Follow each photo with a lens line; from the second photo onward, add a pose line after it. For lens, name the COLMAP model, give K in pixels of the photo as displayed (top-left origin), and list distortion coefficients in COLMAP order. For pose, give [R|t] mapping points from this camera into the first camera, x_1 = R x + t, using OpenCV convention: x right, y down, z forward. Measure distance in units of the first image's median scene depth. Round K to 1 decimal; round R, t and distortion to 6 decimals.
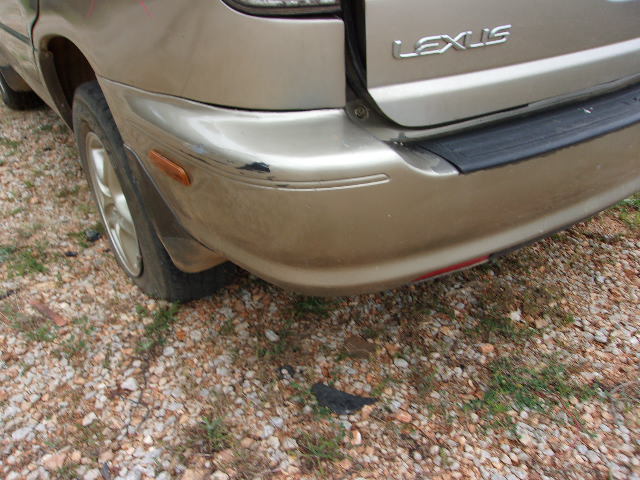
lens RADIAL K [[503.6, 0, 320.0], [0, 503.6, 240.0], [0, 0, 1]] dist [-0.004285, 0.007967]
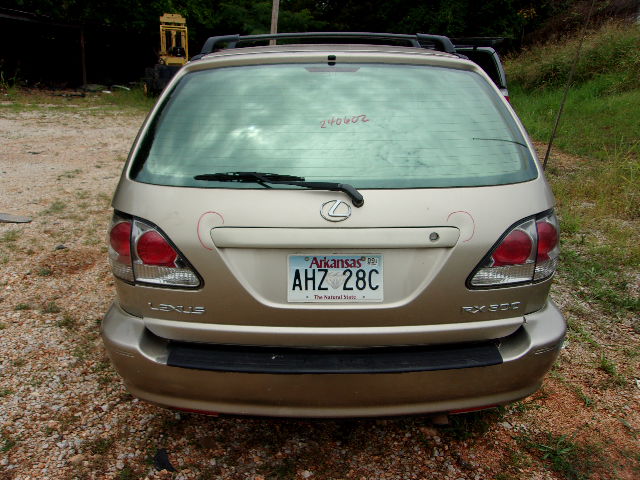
lens RADIAL K [[503.6, 0, 320.0], [0, 503.6, 240.0], [0, 0, 1]] dist [-0.004285, 0.007967]
pose [[0.825766, 0.235551, -0.512471, 1.217284], [-0.325739, 0.940935, -0.092387, -0.438725], [0.460440, 0.243222, 0.853720, -0.469546]]
